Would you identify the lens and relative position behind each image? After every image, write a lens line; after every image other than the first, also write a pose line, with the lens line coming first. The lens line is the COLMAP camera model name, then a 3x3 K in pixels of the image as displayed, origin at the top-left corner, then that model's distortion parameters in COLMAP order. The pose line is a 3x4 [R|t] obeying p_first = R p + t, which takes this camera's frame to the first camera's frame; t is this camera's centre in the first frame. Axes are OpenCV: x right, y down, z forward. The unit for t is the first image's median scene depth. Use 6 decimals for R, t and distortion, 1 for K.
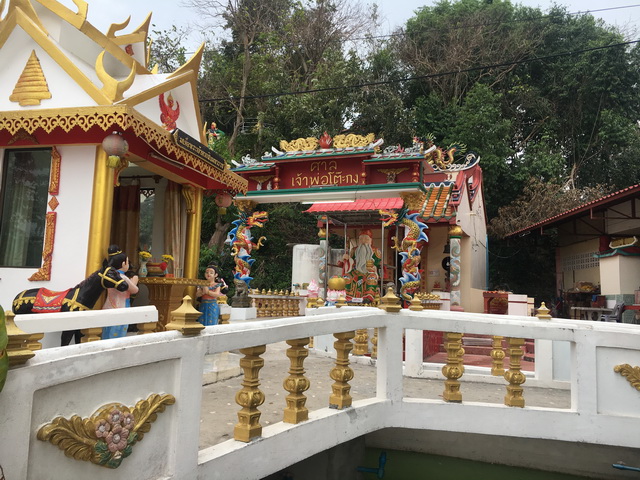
lens RADIAL K [[551.6, 0, 322.0], [0, 551.6, 236.0], [0, 0, 1]] dist [0.078196, -0.127004]
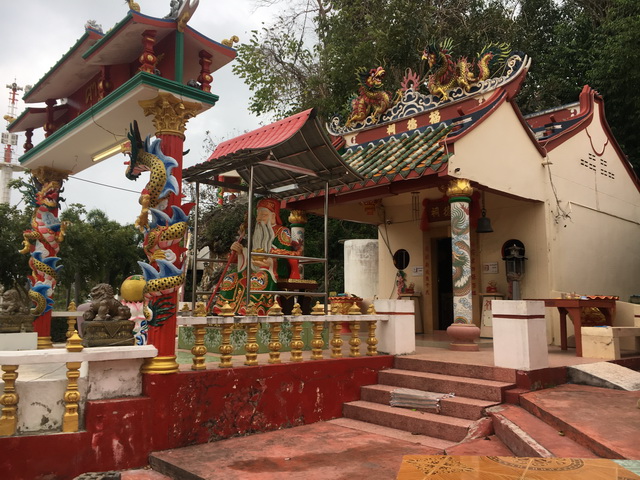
lens RADIAL K [[557.5, 0, 310.4], [0, 557.5, 239.2], [0, 0, 1]] dist [0.079620, -0.139332]
pose [[0.897850, -0.074033, -0.434032, 0.316015], [0.065152, 0.997250, -0.035327, 0.046464], [0.435454, 0.003440, 0.900204, 0.386877]]
